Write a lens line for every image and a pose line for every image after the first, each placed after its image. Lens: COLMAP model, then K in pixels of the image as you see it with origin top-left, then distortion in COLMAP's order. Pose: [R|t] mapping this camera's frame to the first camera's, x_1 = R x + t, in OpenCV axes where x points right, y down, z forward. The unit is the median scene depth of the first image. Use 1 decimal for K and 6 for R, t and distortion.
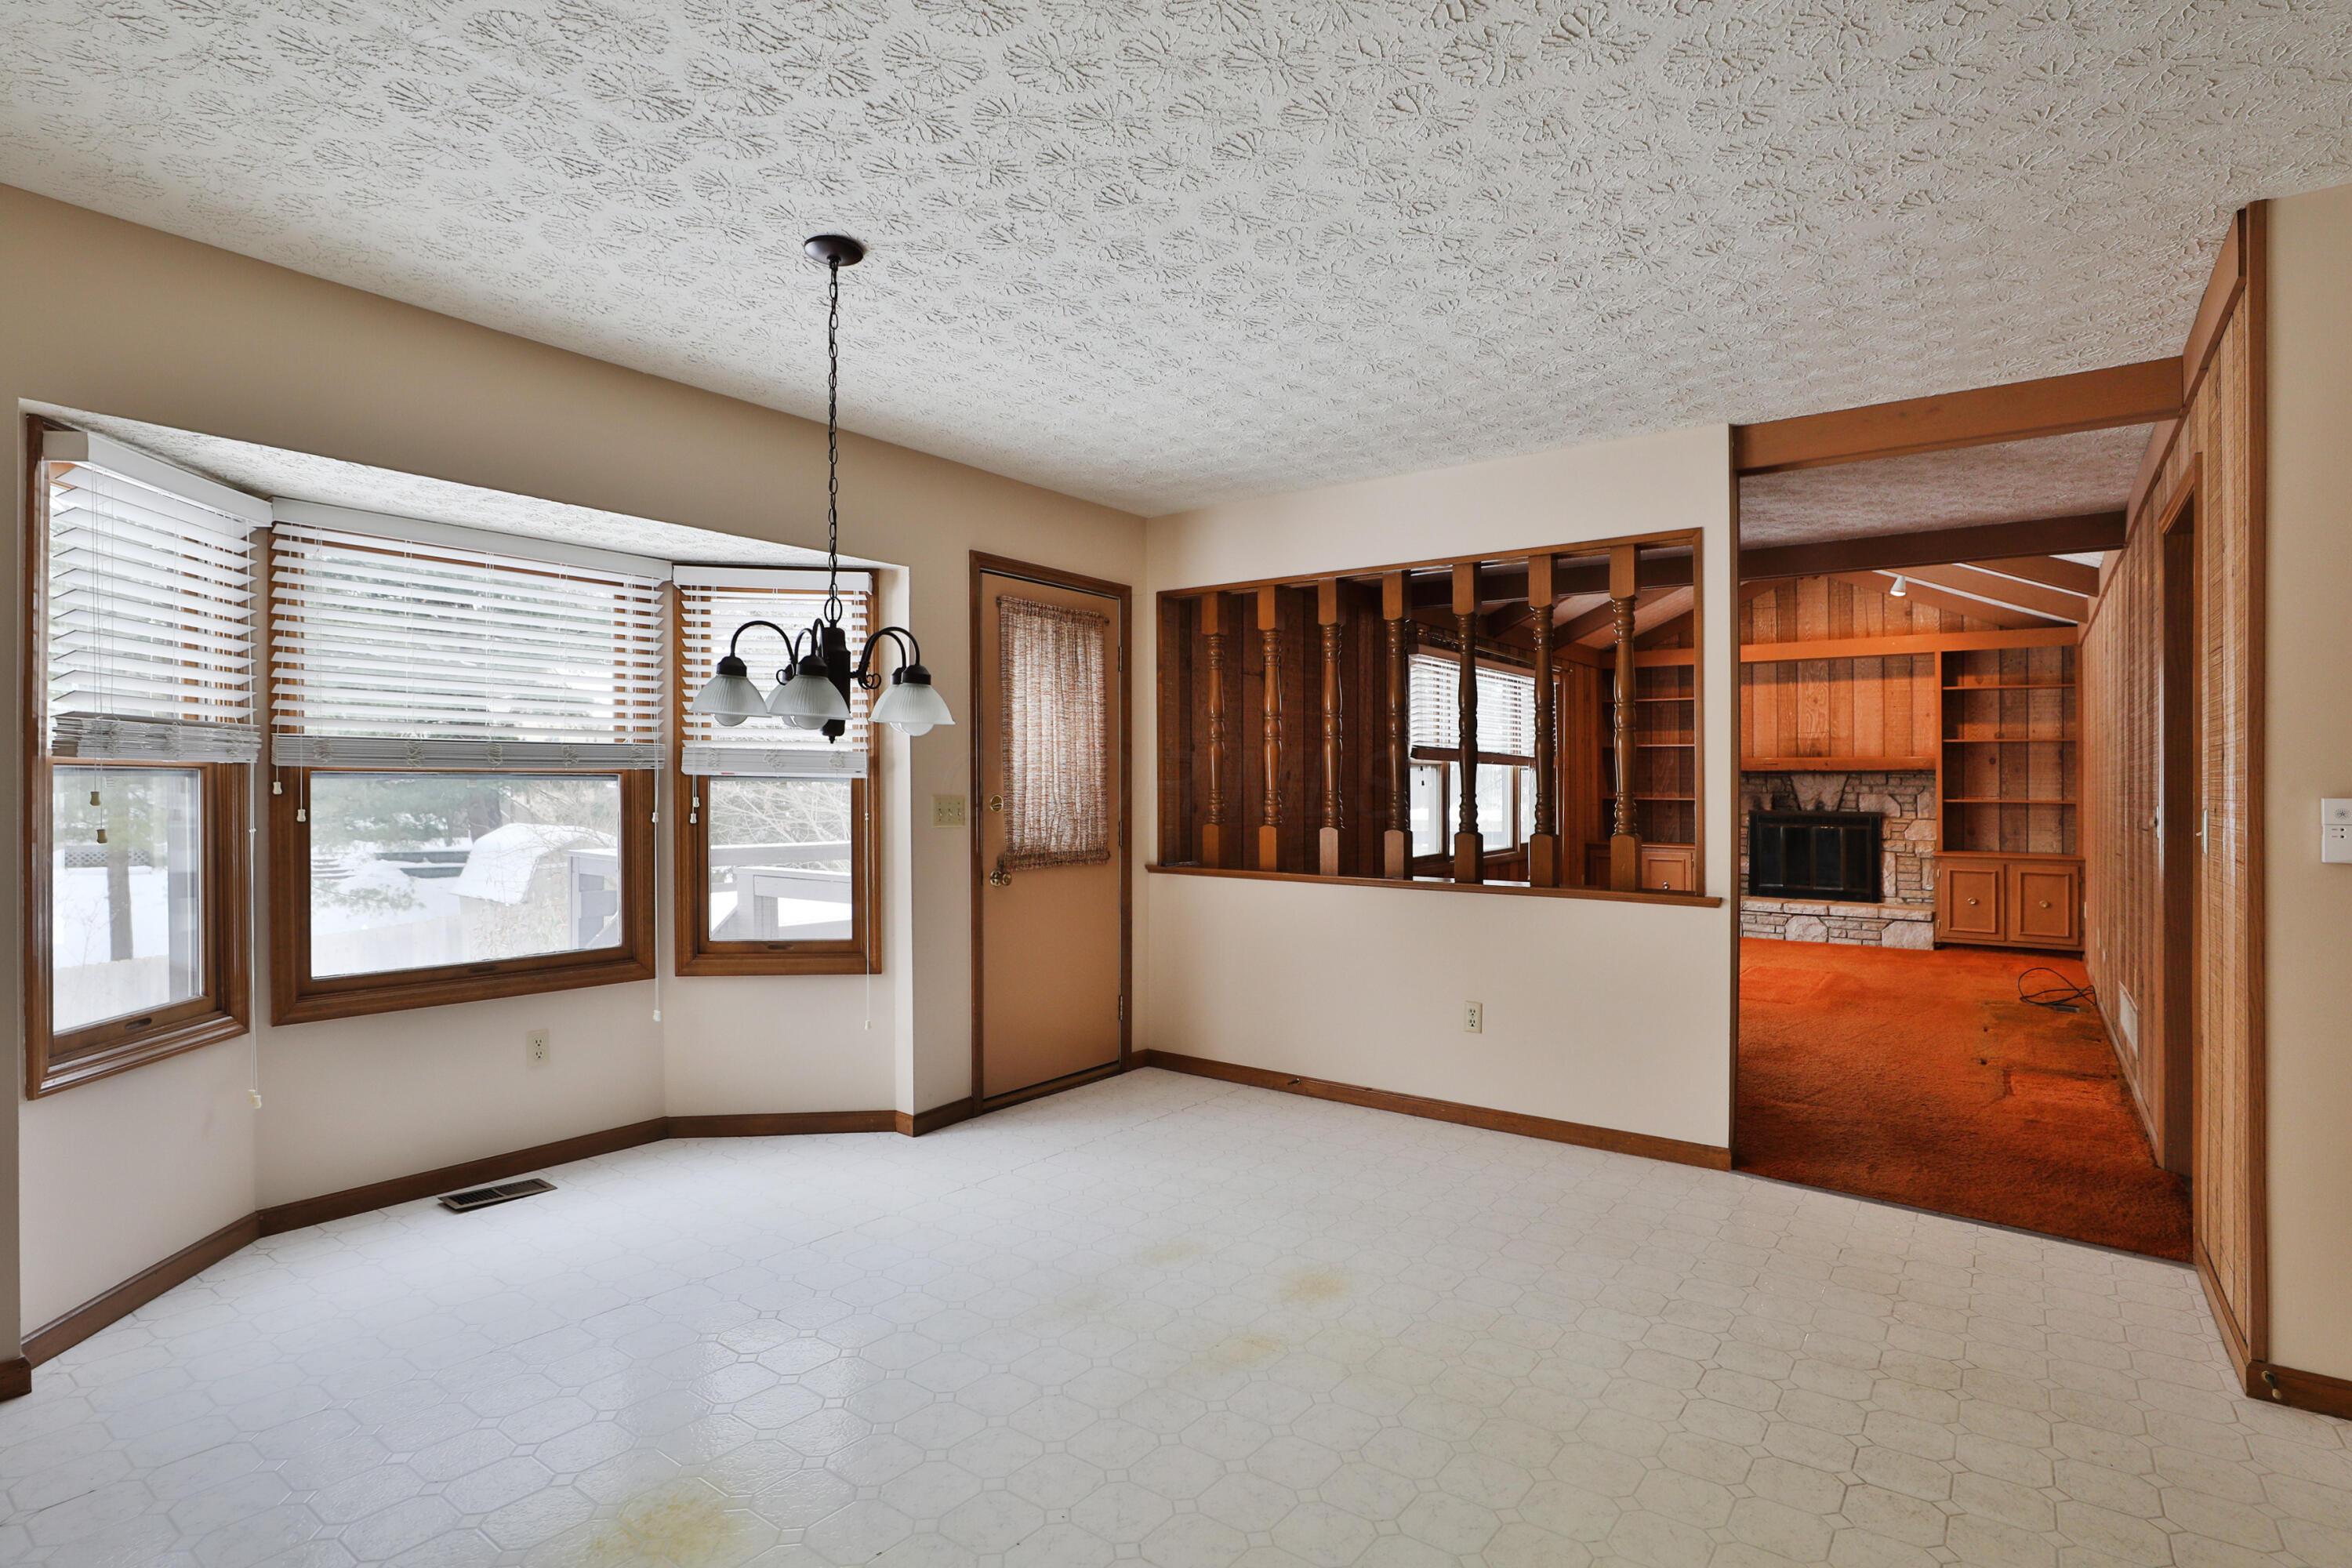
lens RADIAL K [[1187.8, 0, 1165.5], [0, 1187.8, 793.7], [0, 0, 1]] dist [-0.039727, 0.004346]
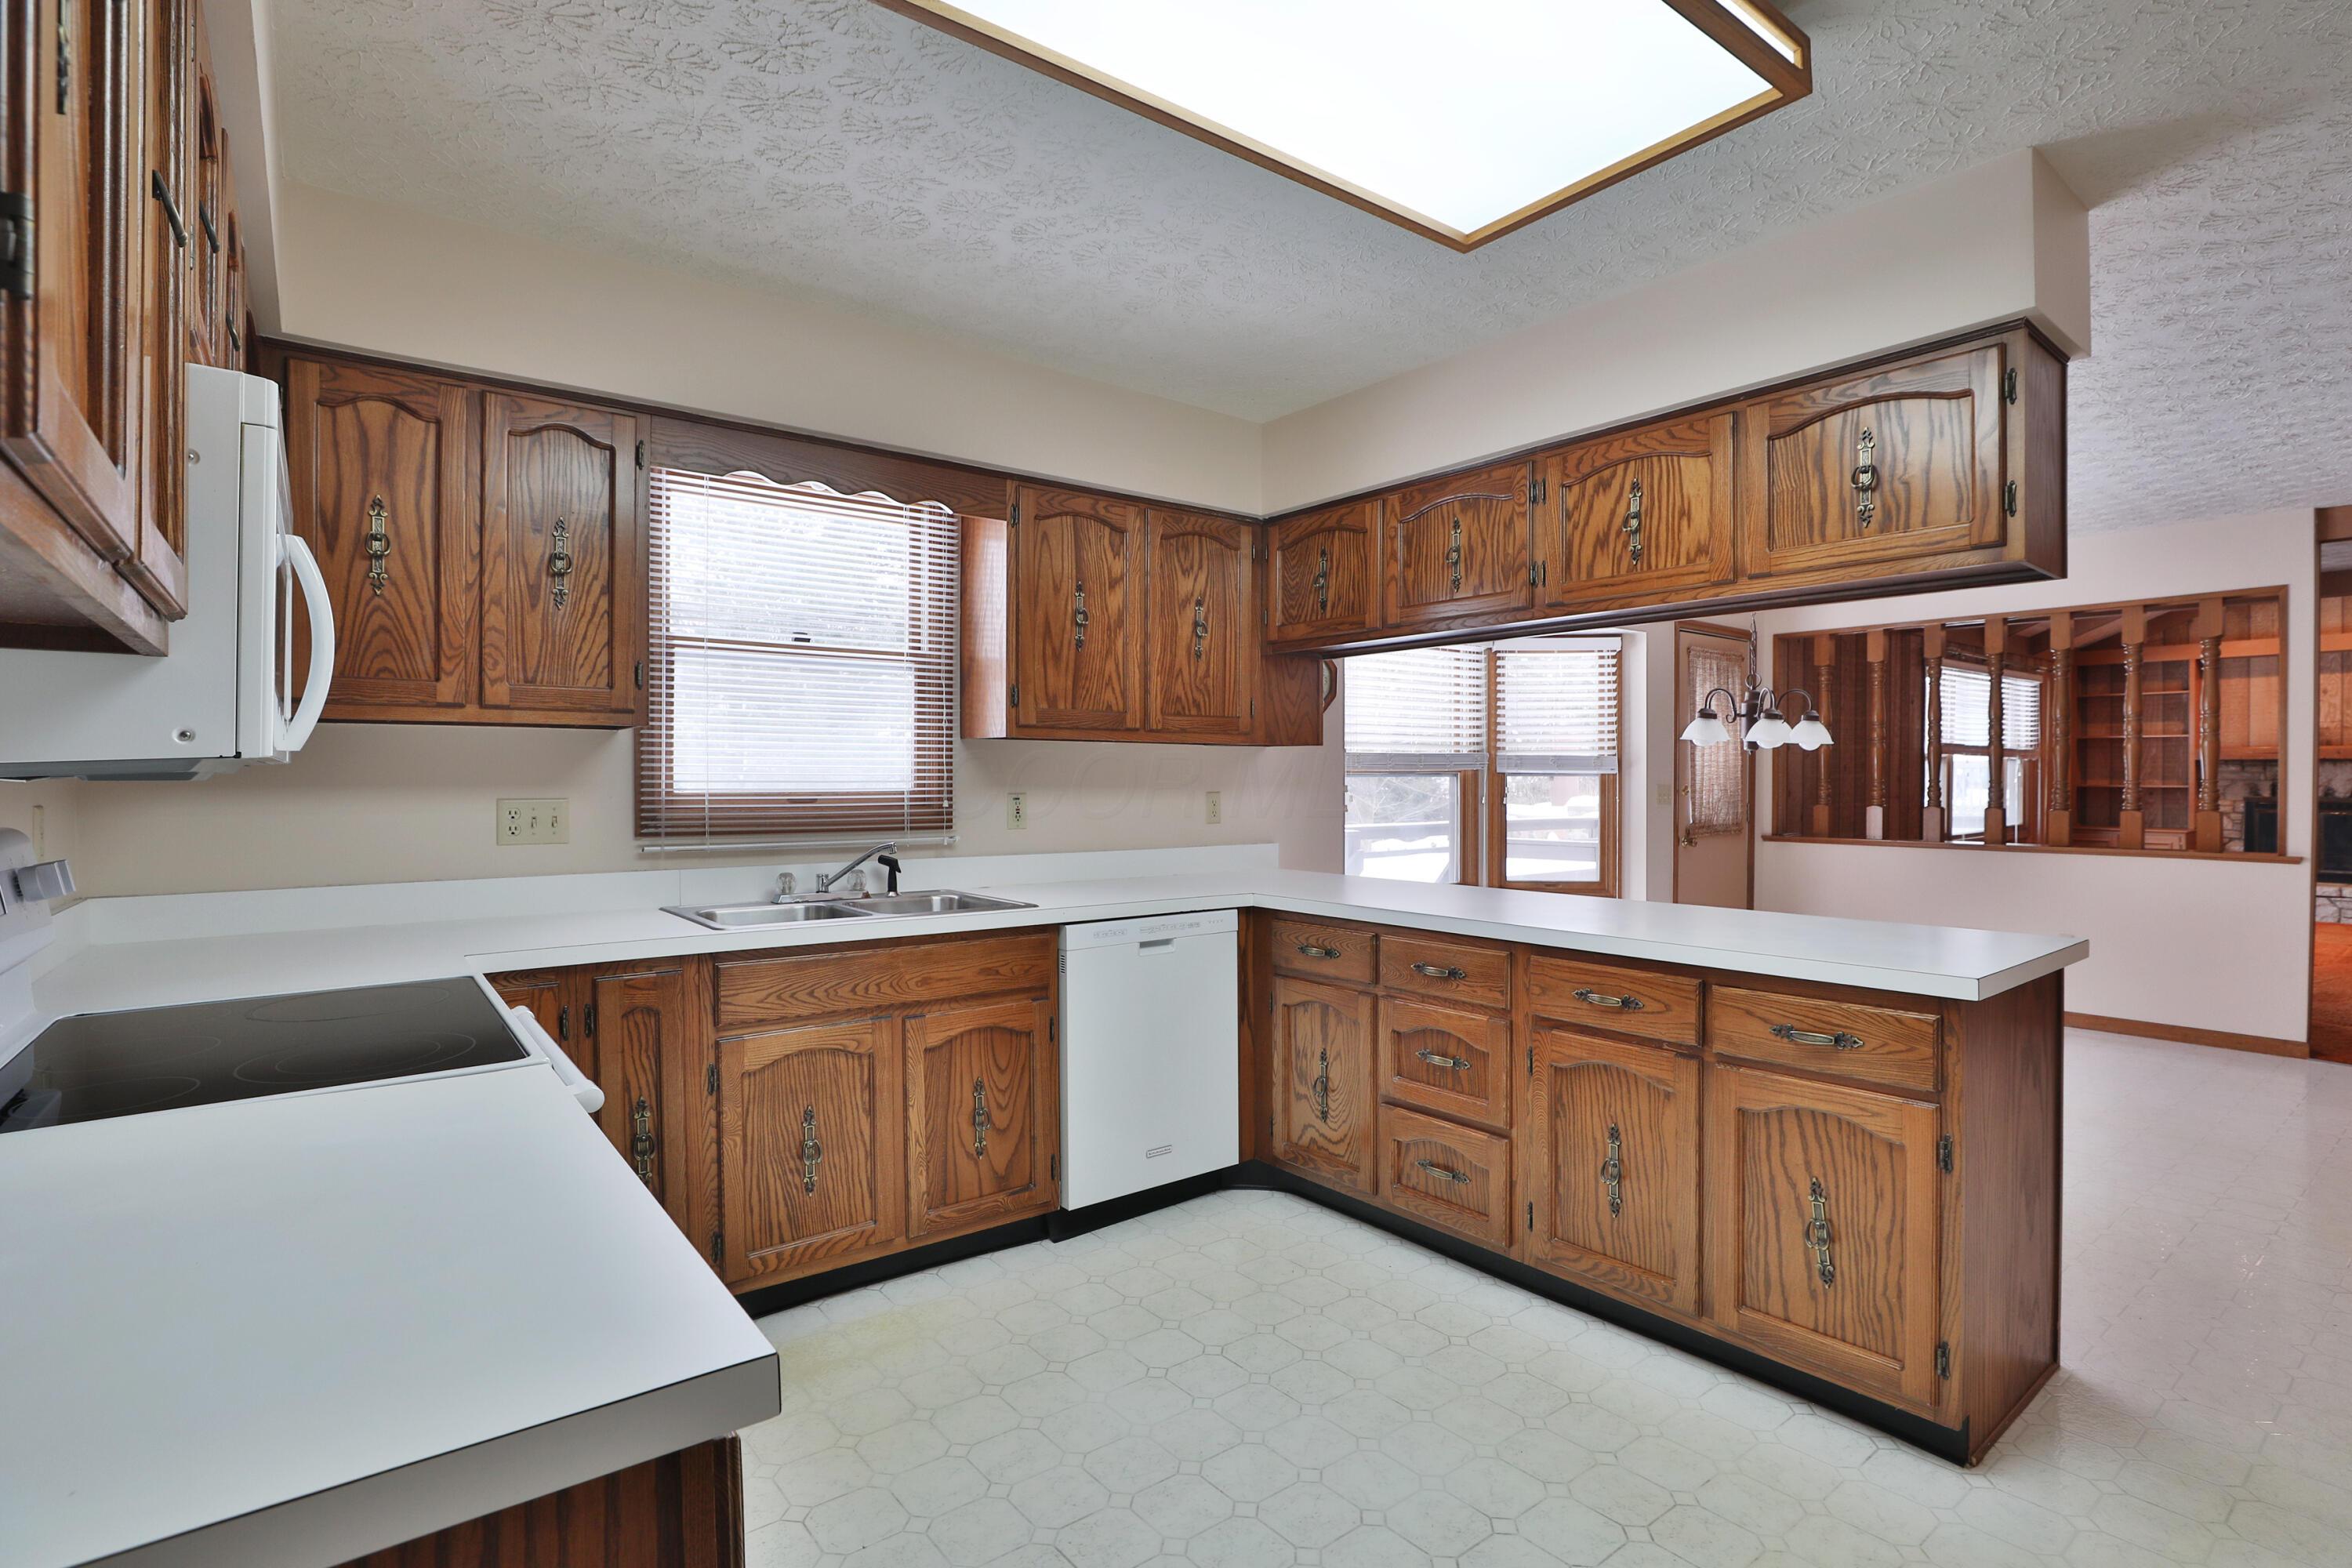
lens RADIAL K [[1140.8, 0, 1168.5], [0, 1140.8, 805.0], [0, 0, 1]] dist [-0.039045, 0.010702]
pose [[0.962957, -0.001083, -0.269652, -0.392447], [0.005417, 0.999868, 0.015328, 0.001573], [0.269600, -0.016221, 0.962836, -0.516634]]
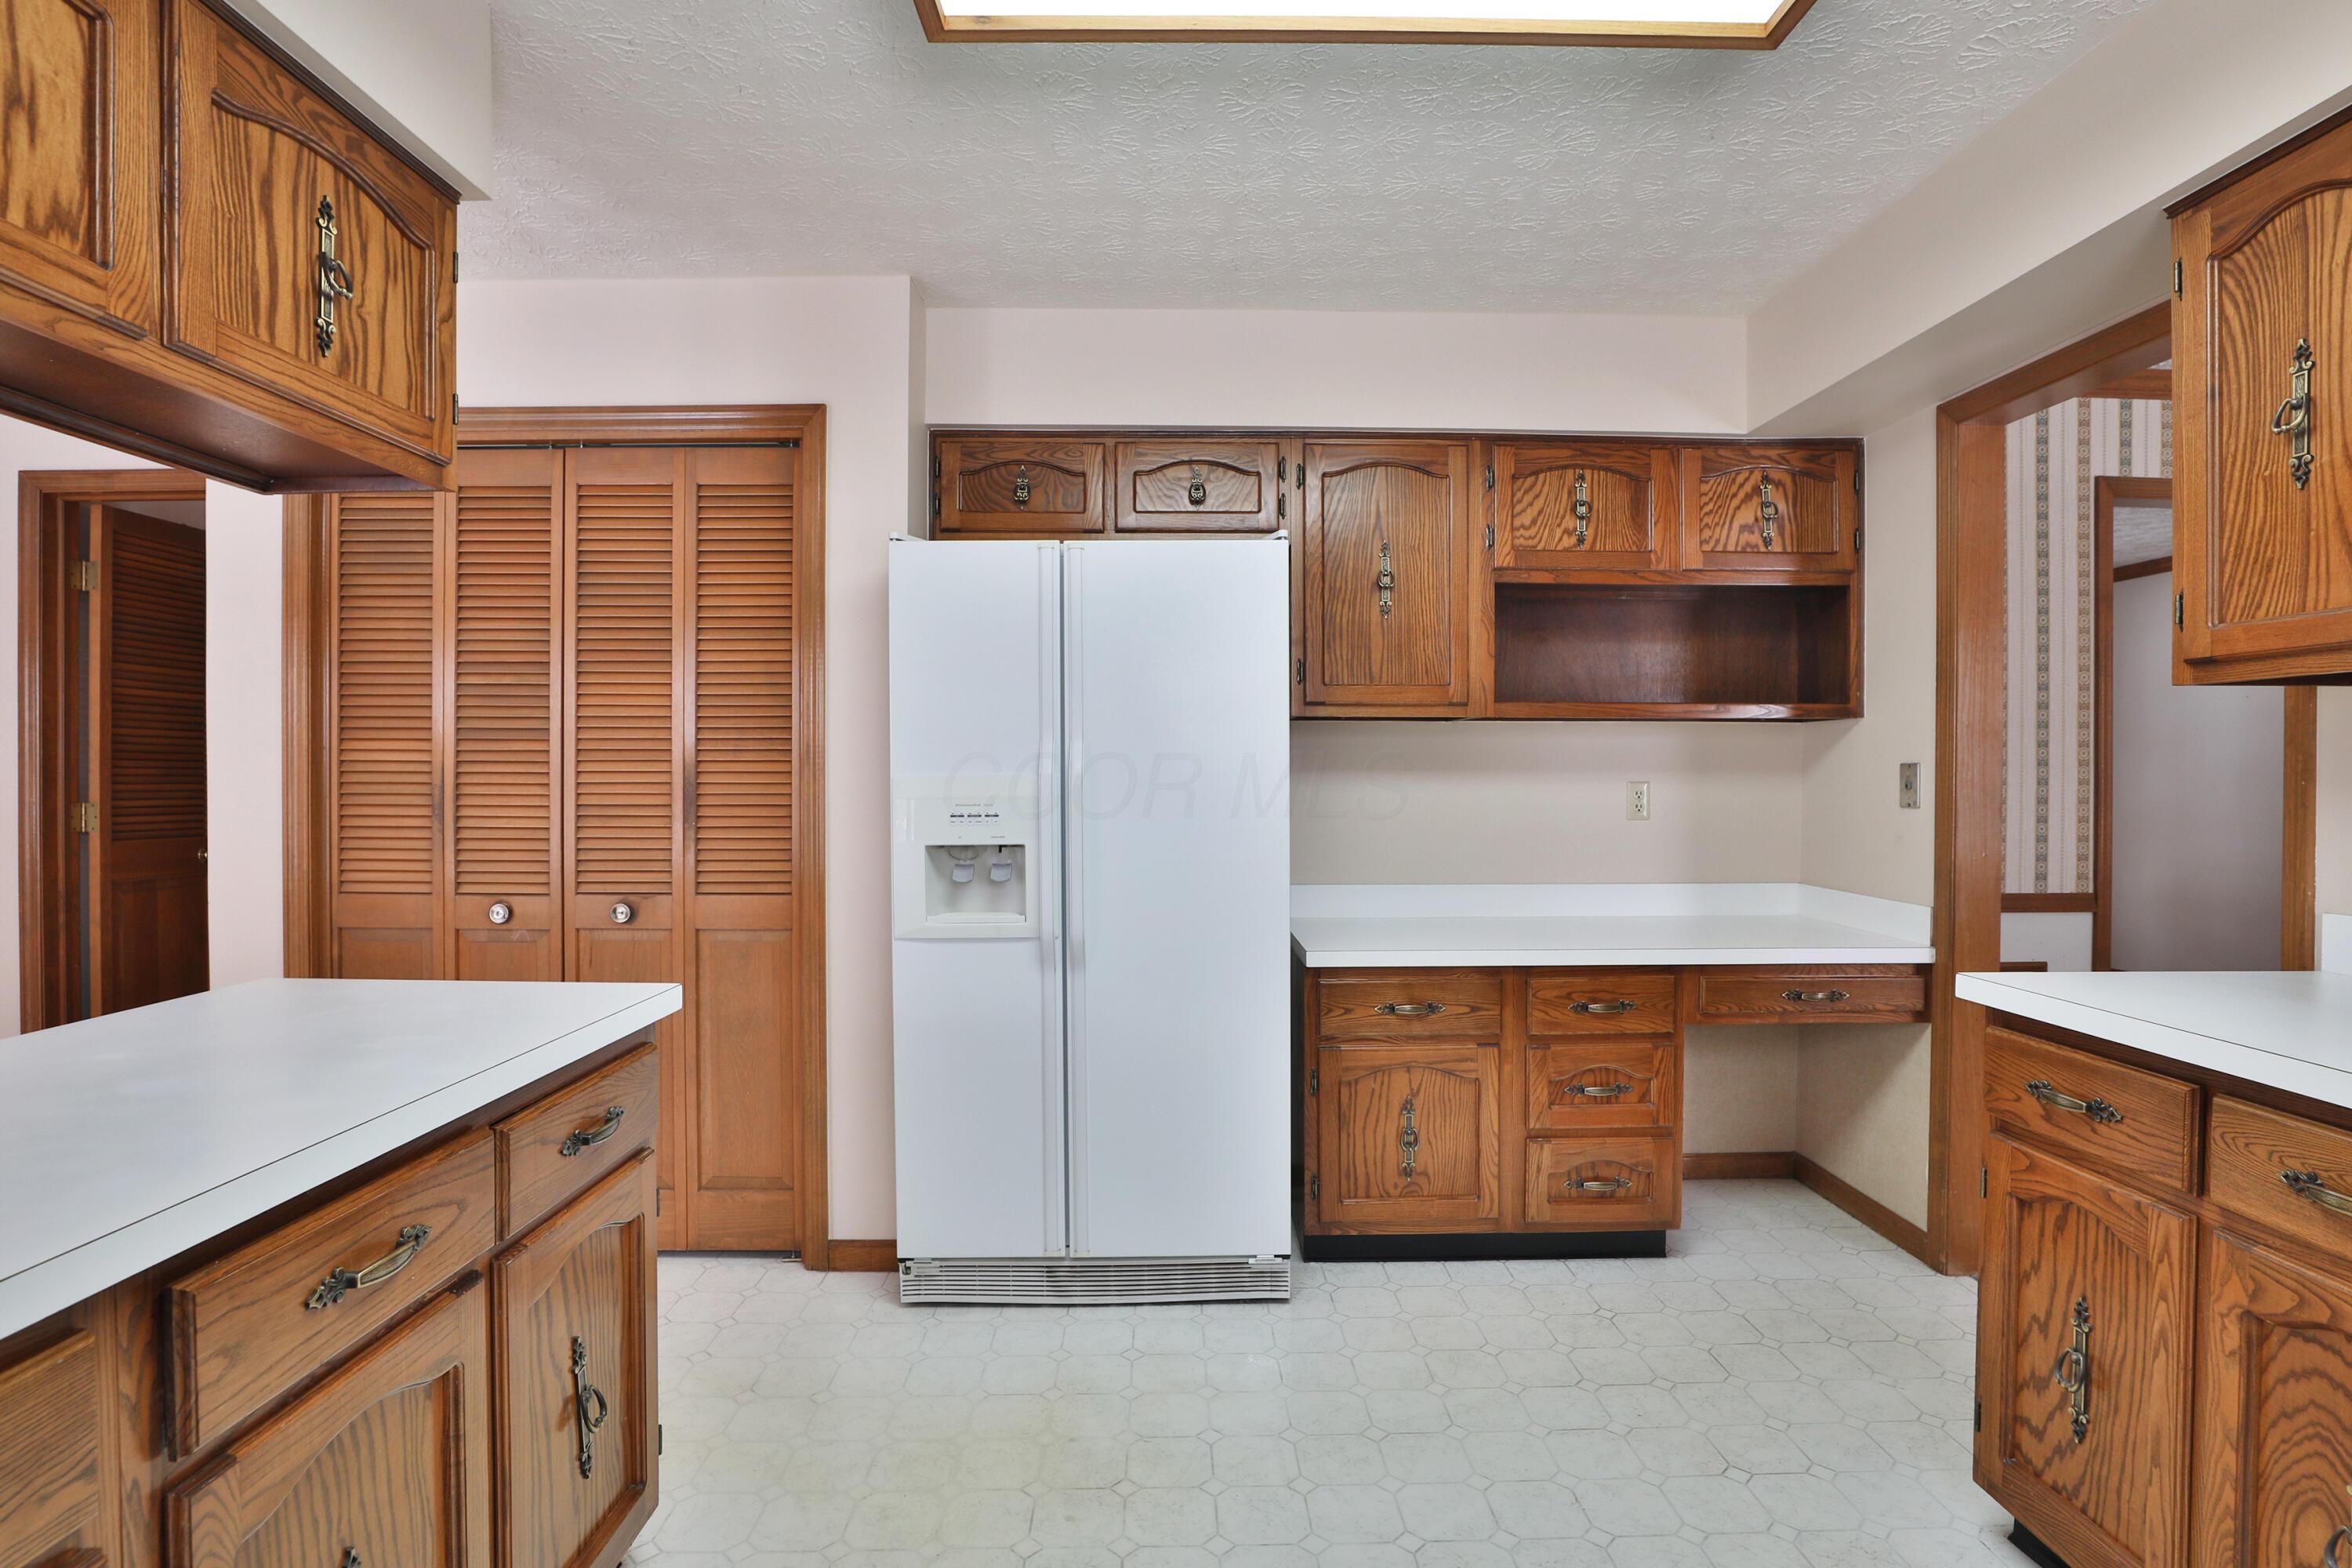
lens RADIAL K [[1187.8, 0, 1183.9], [0, 1187.8, 780.8], [0, 0, 1]] dist [-0.039727, 0.004346]
pose [[-0.617847, -0.018016, 0.786092, -0.647436], [-0.001958, 0.999770, 0.021373, -0.003971], [-0.786296, 0.011666, -0.617740, 0.109985]]
